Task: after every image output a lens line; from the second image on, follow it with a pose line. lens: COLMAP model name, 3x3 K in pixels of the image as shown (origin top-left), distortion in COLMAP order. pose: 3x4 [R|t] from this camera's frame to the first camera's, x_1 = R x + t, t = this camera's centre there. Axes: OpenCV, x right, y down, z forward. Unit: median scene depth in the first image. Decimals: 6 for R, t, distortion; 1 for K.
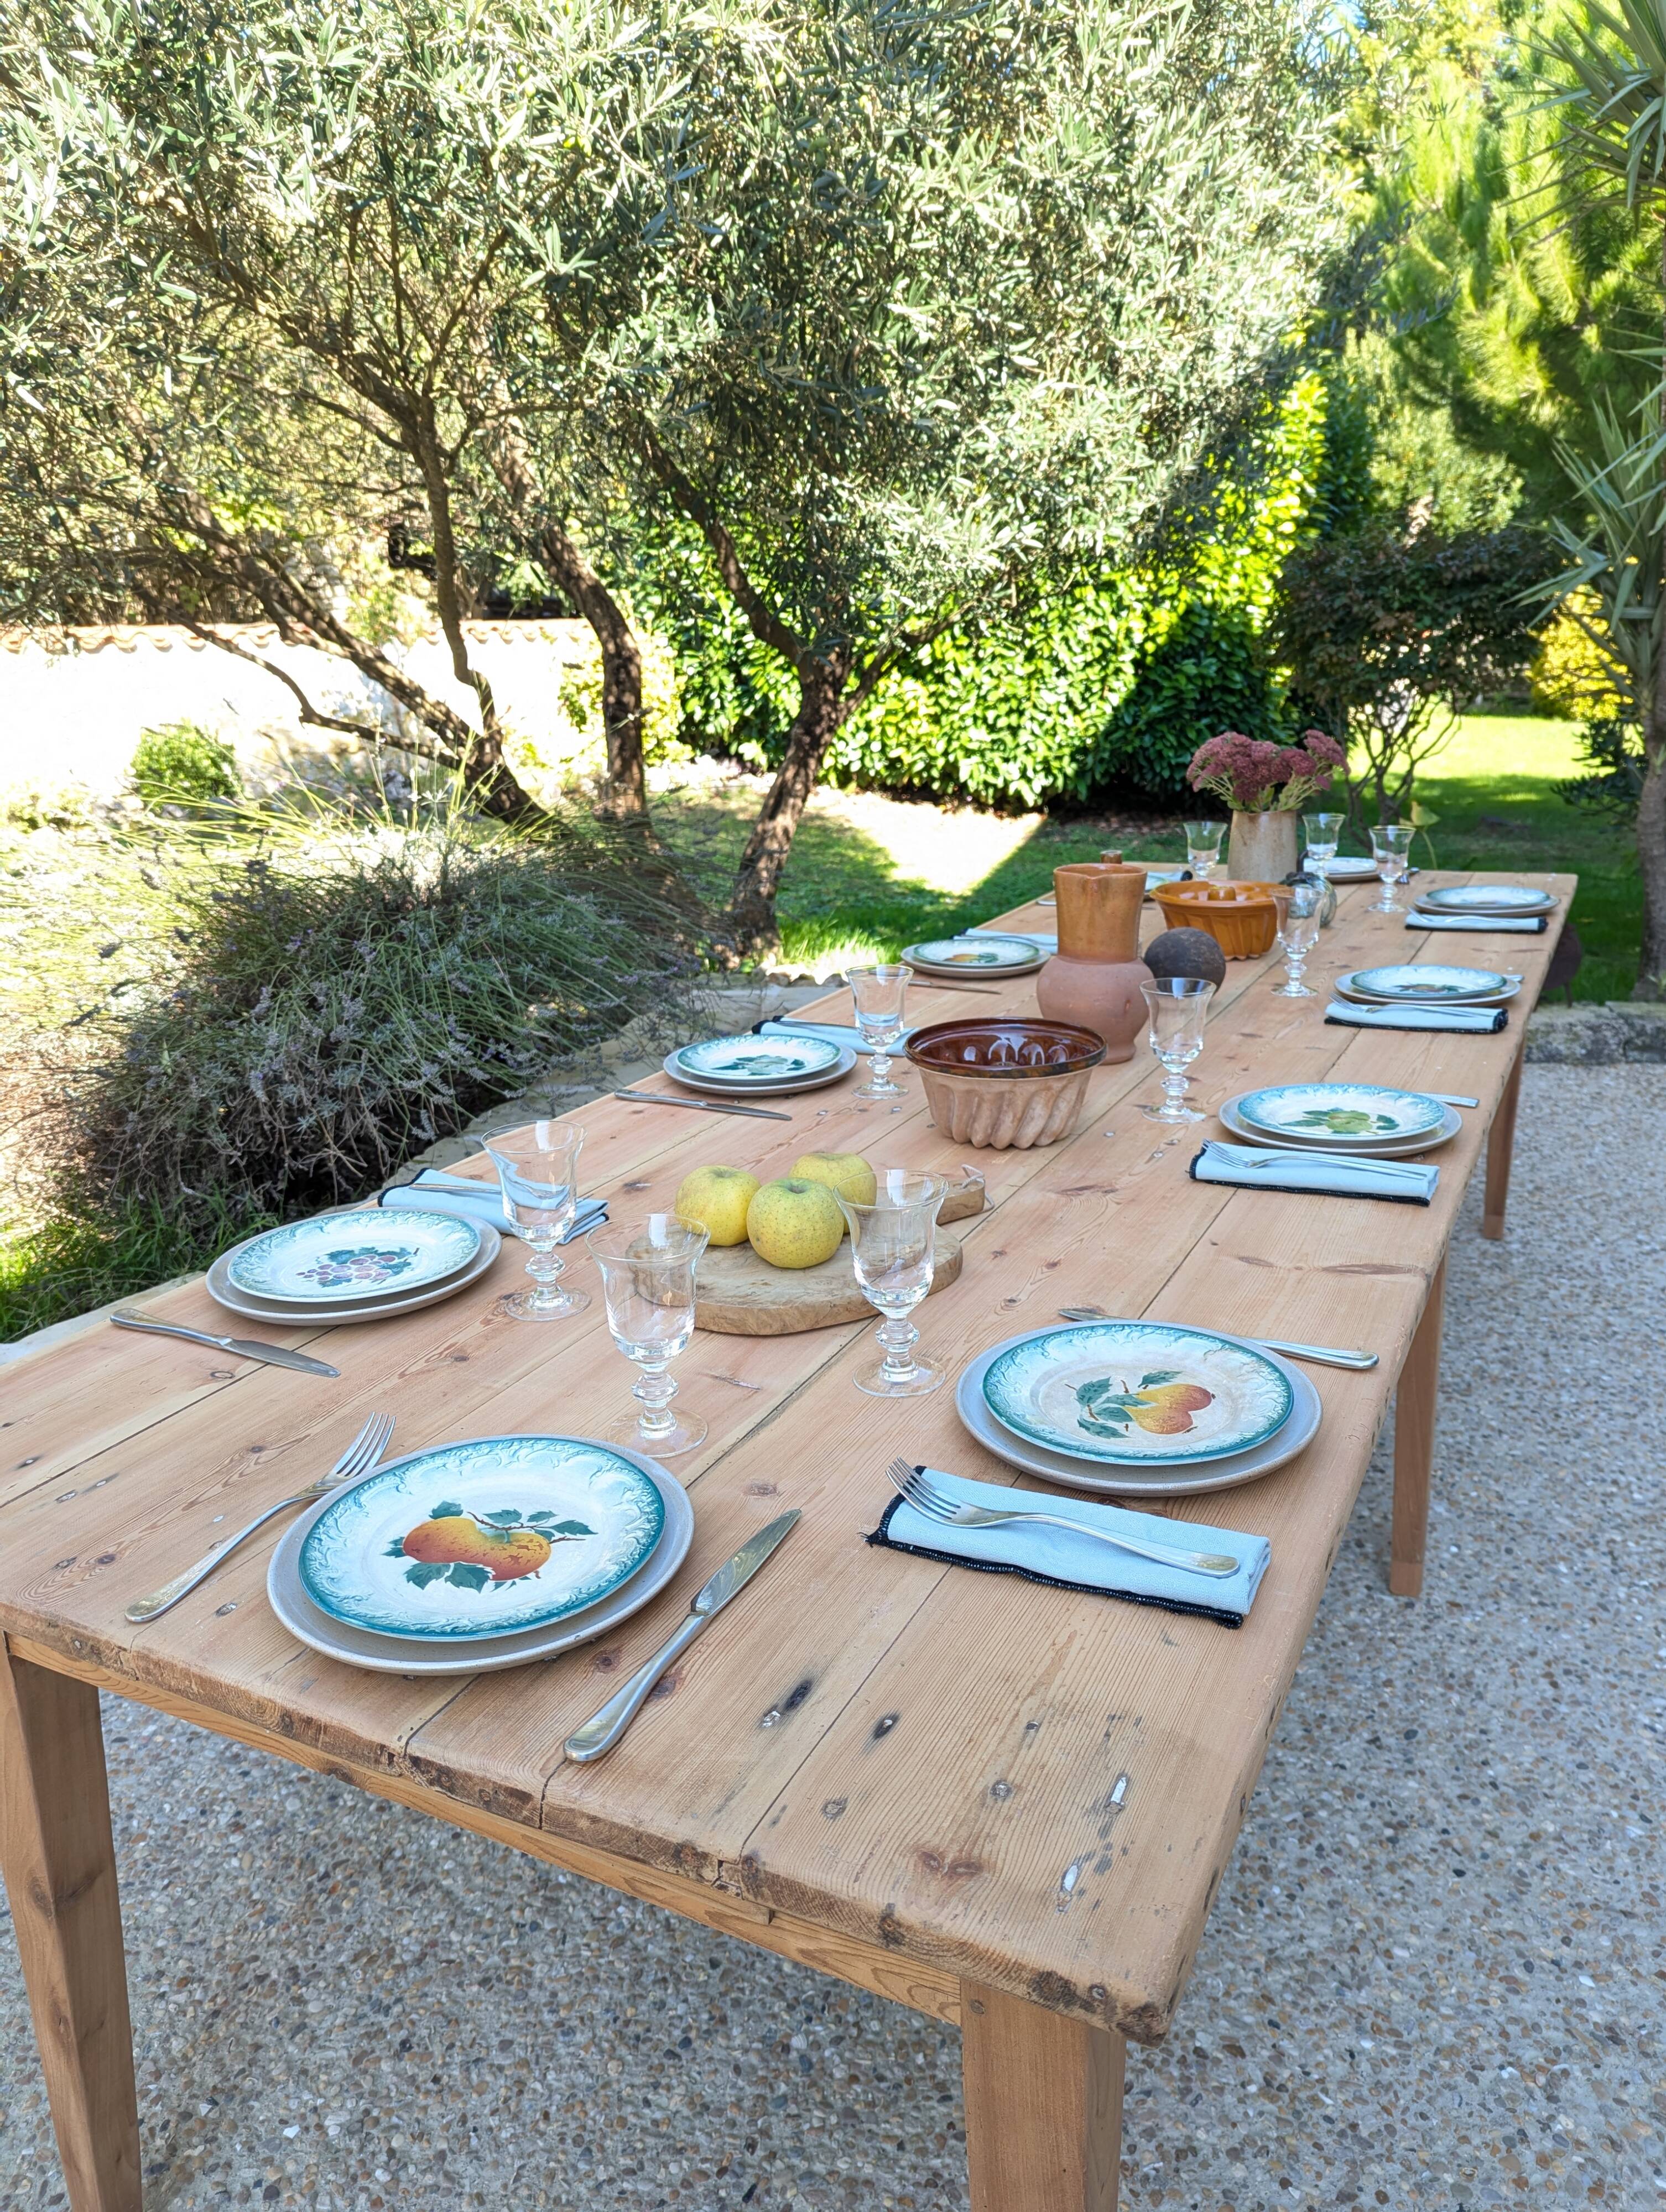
lens RADIAL K [[1564.7, 0, 835.0], [0, 1564.7, 1110.8], [0, 0, 1]] dist [0.046921, -0.038852]
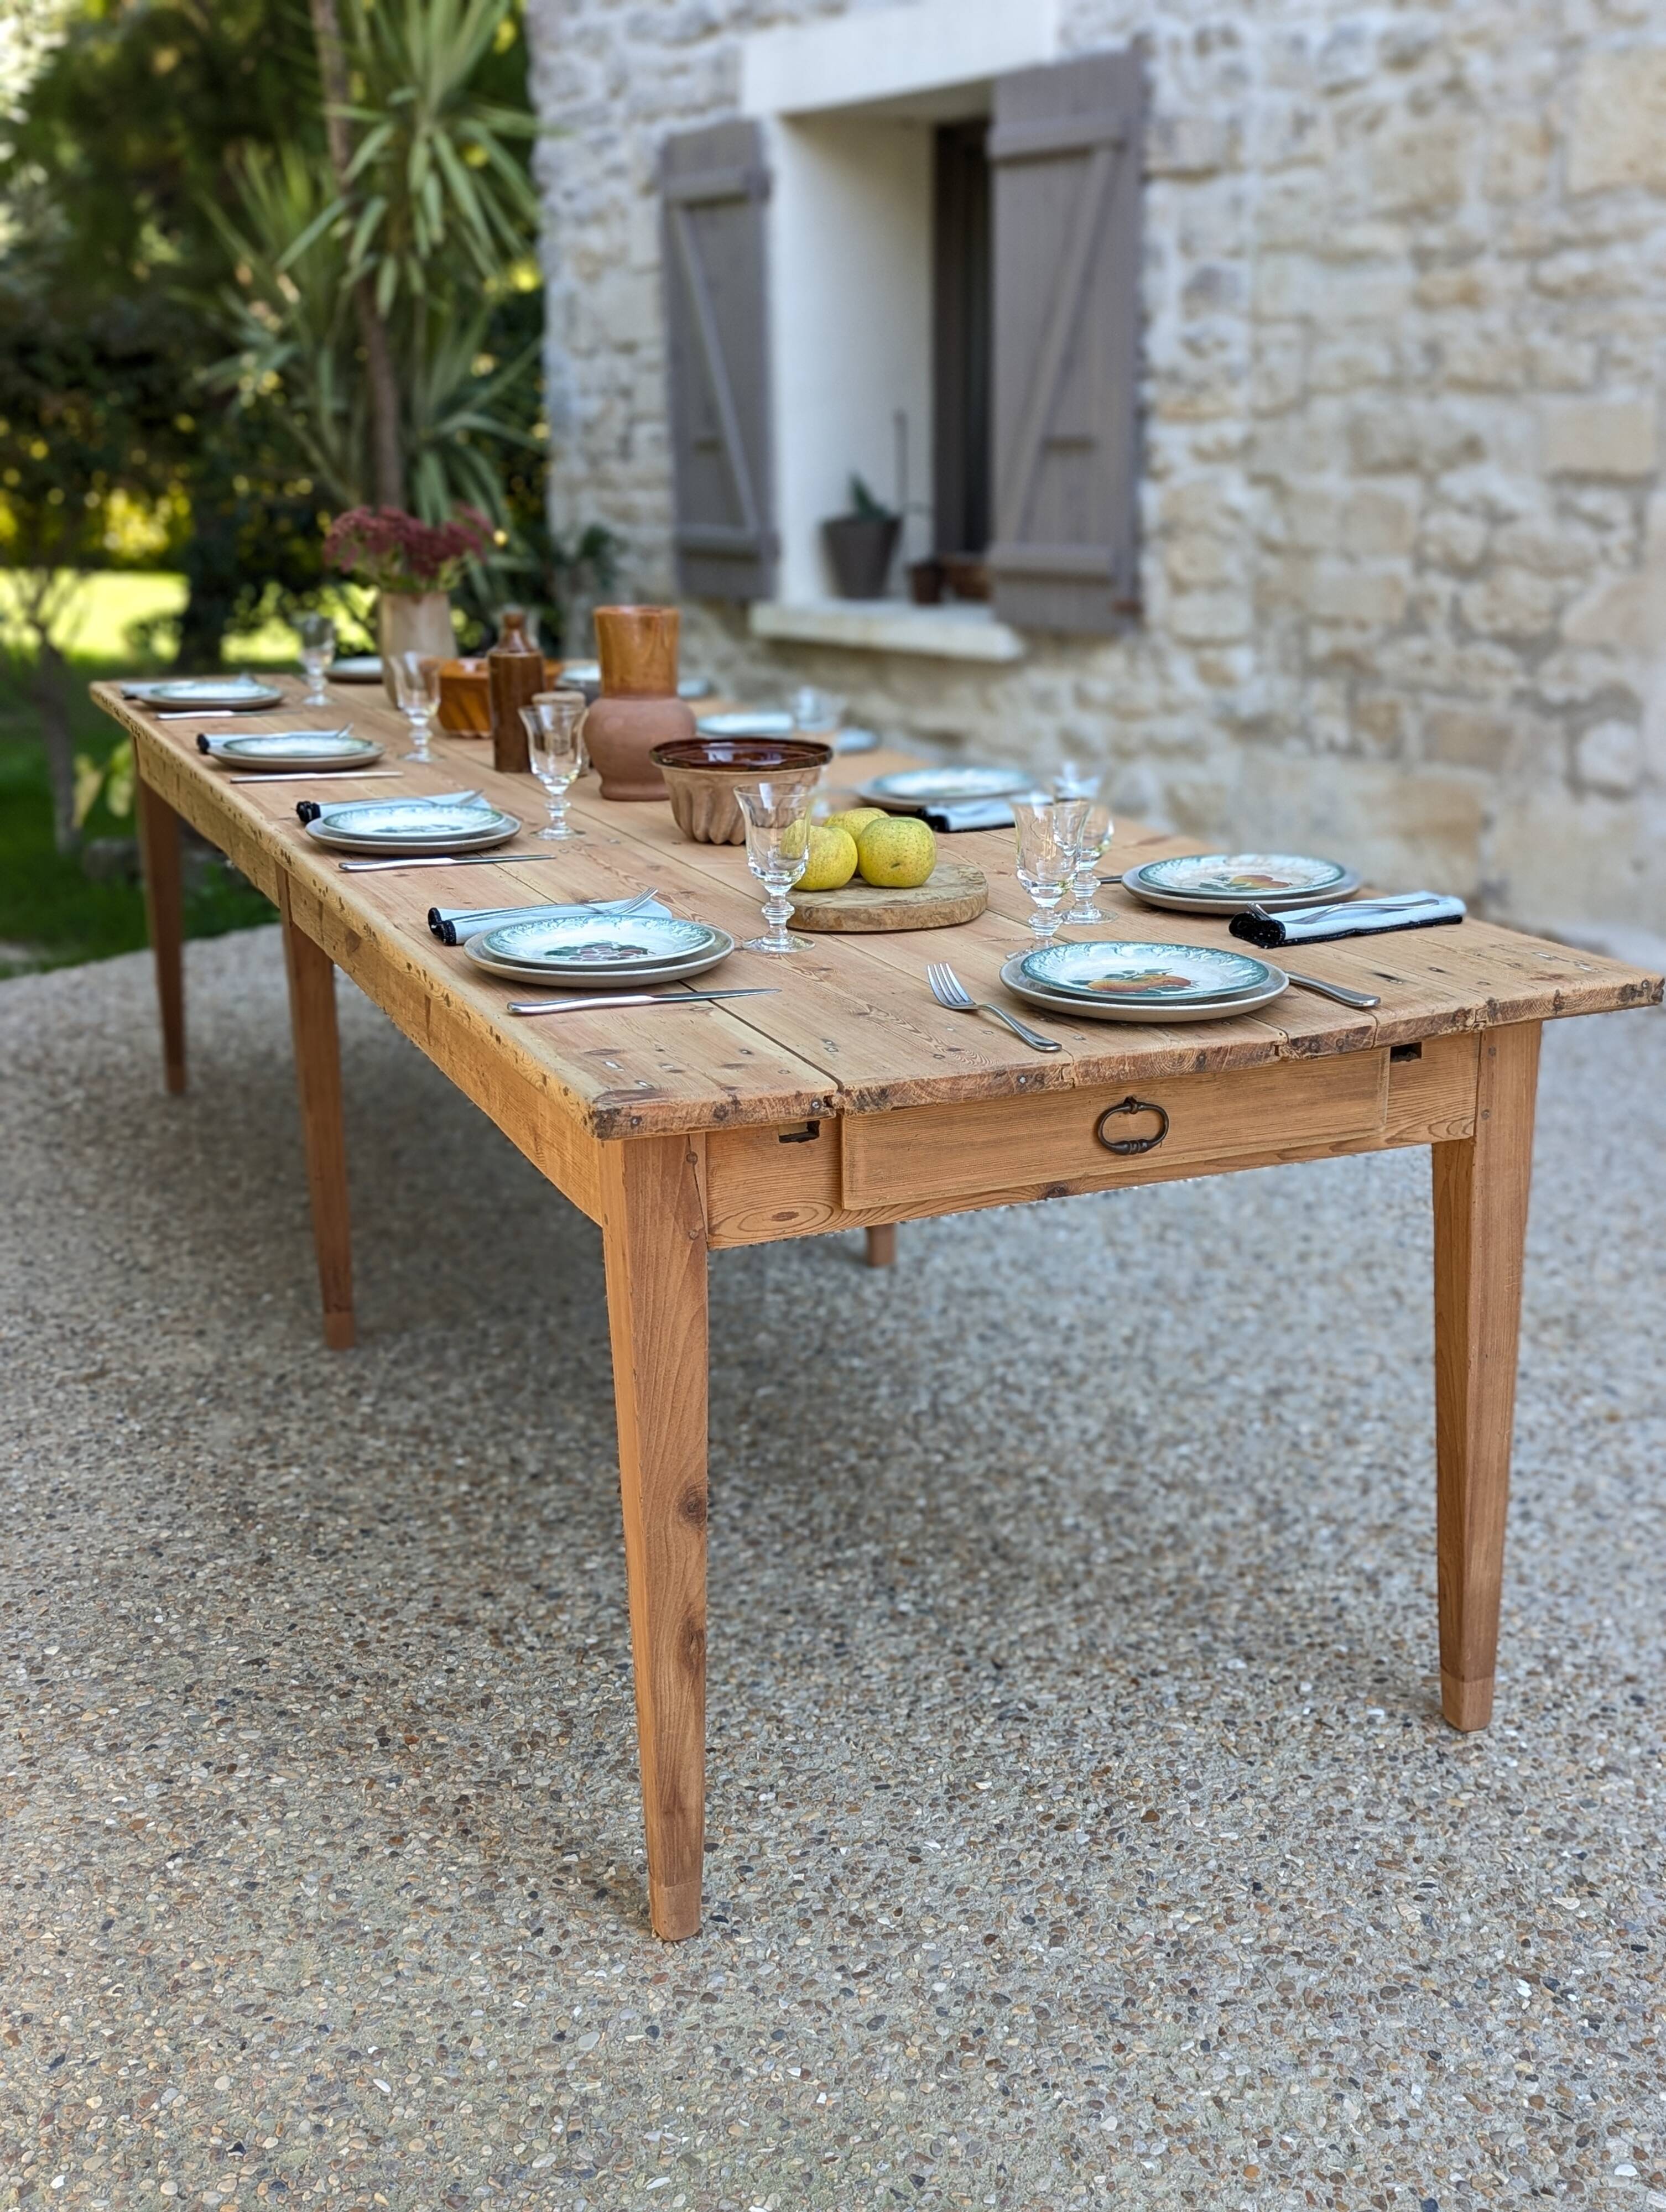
lens RADIAL K [[2362.3, 0, 852.5], [0, 2362.3, 1110.5], [0, 0, 1]] dist [0.103143, -0.185844]
pose [[0.637307, -0.190585, 0.746671, -0.630779], [0.209378, 0.975309, 0.070233, 0.057041], [-0.741620, 0.111576, 0.661476, -0.069608]]
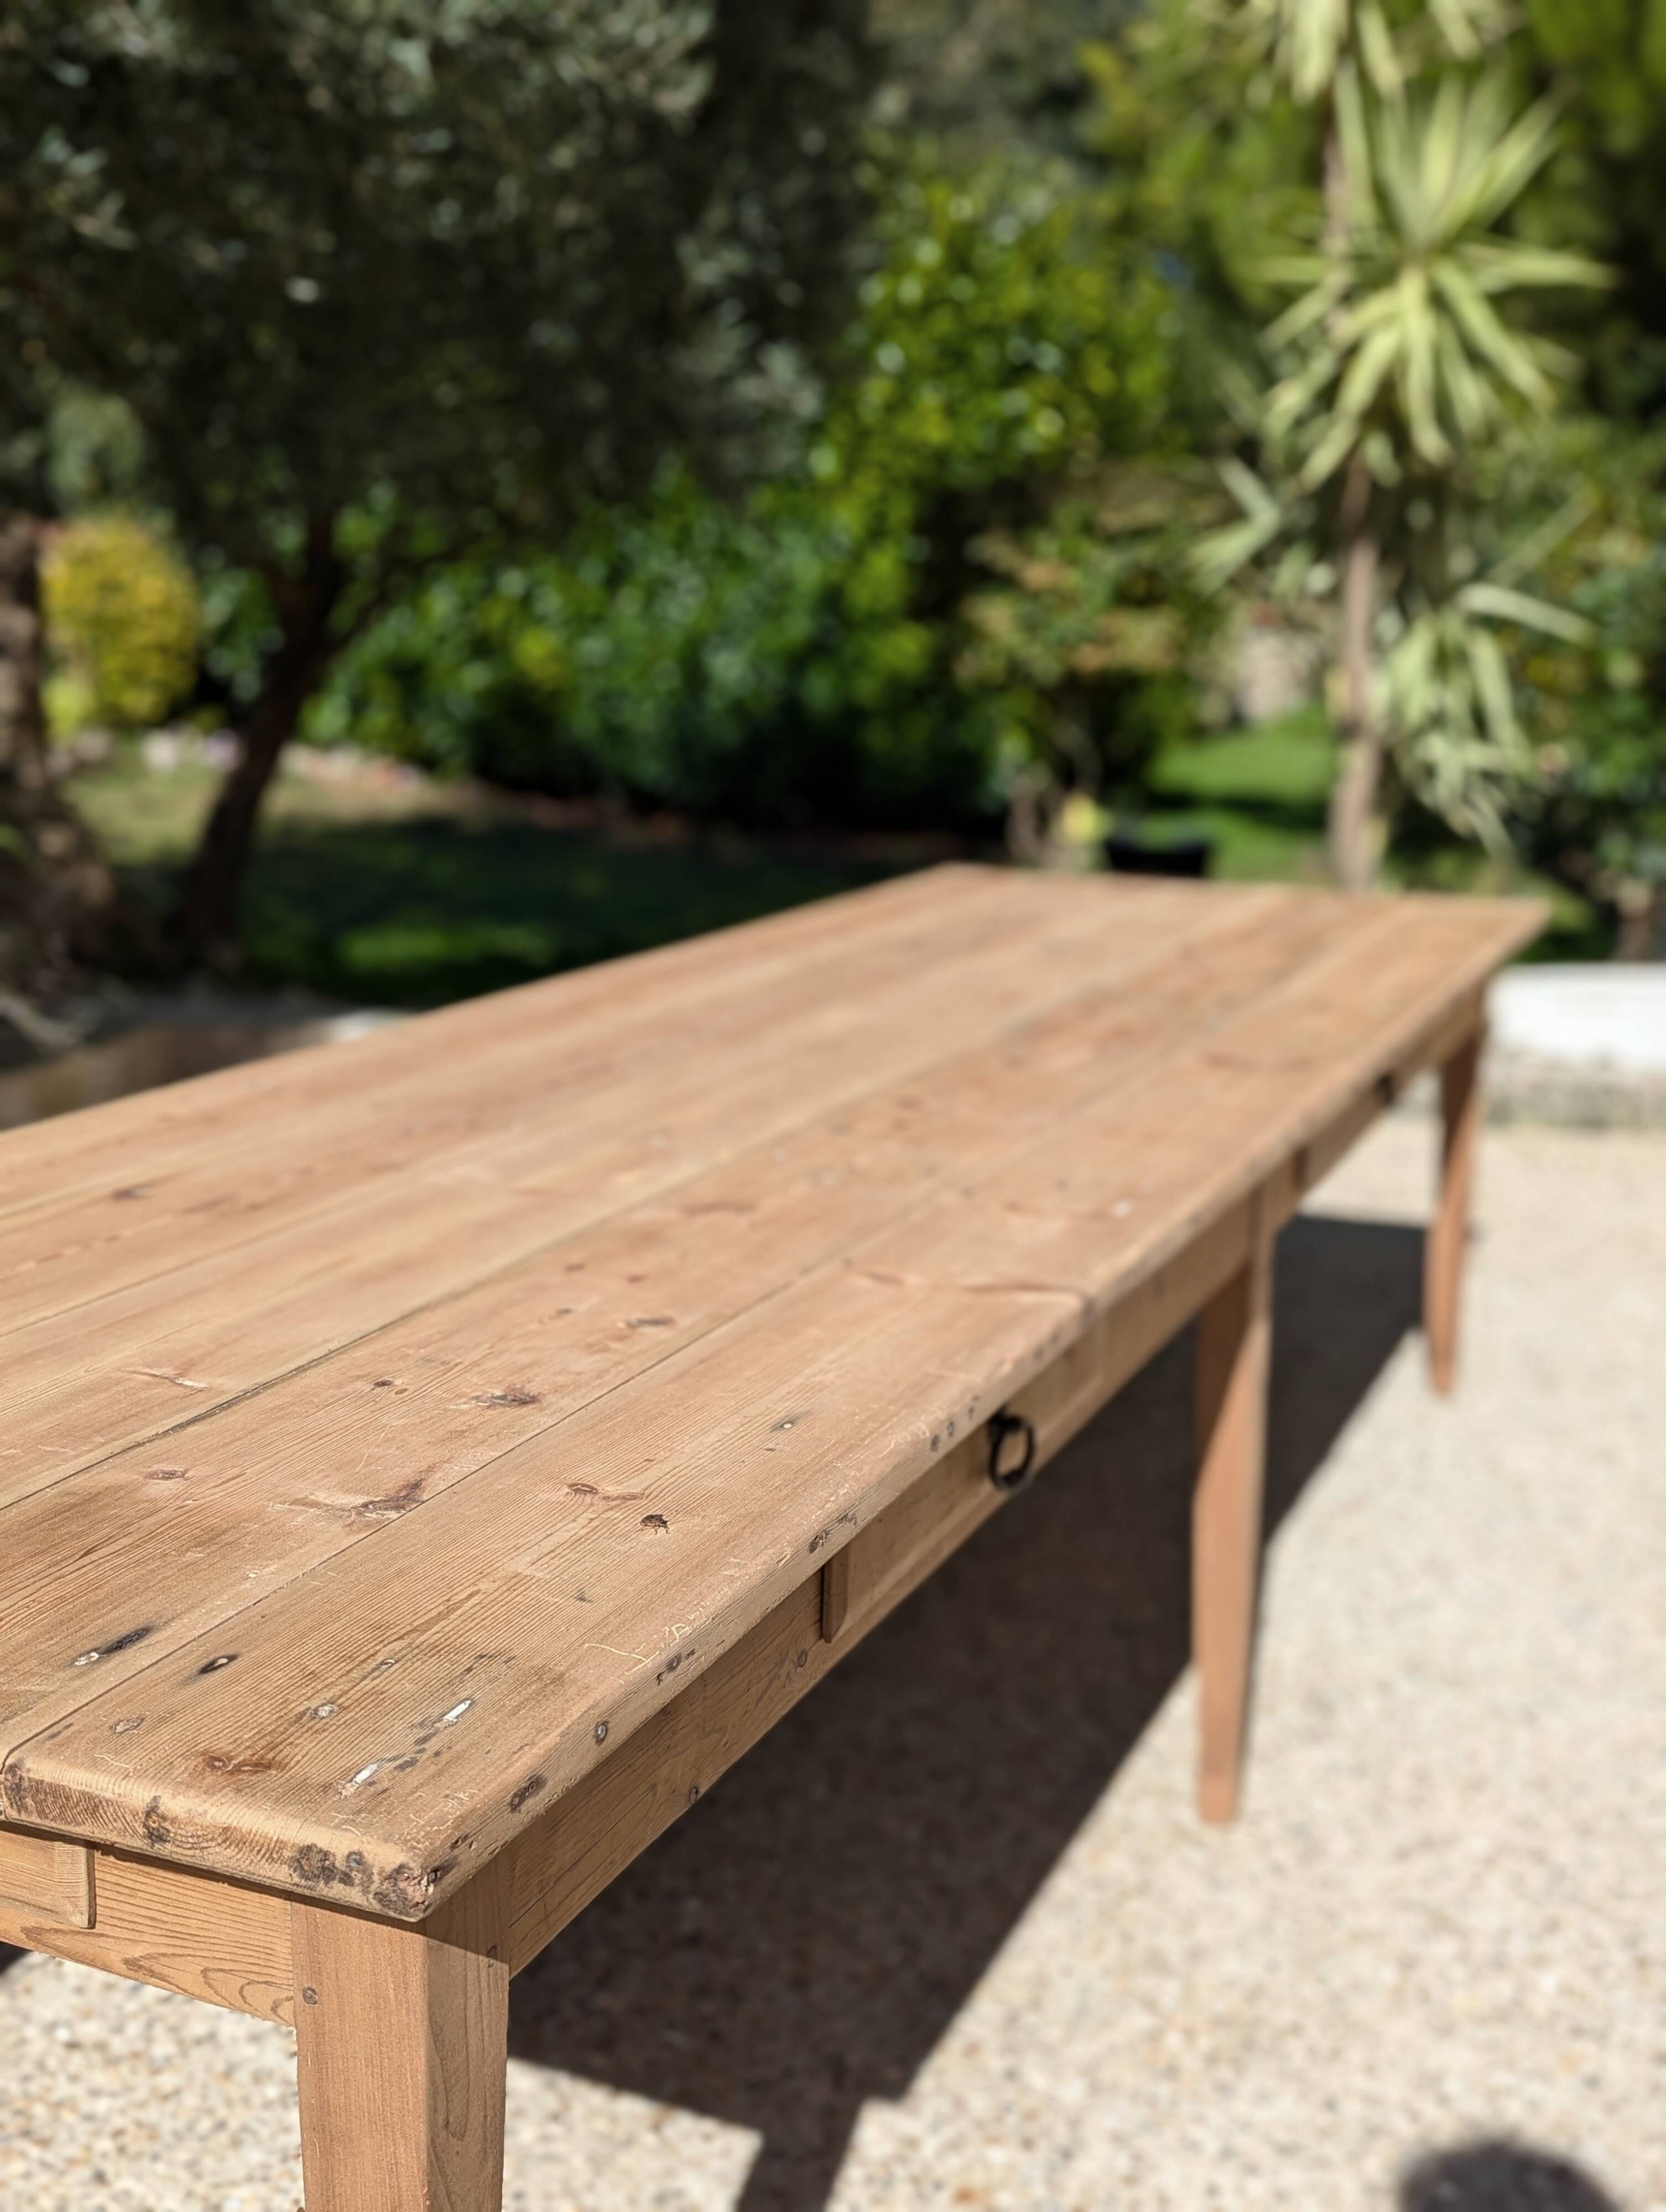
lens RADIAL K [[2367.2, 0, 840.3], [0, 2367.2, 1107.9], [0, 0, 1]] dist [0.068720, -0.071265]
pose [[0.991524, 0.019605, 0.128439, 0.189555], [-0.009368, 0.996765, -0.079826, 0.092175], [-0.129589, 0.077947, 0.988499, -0.255249]]
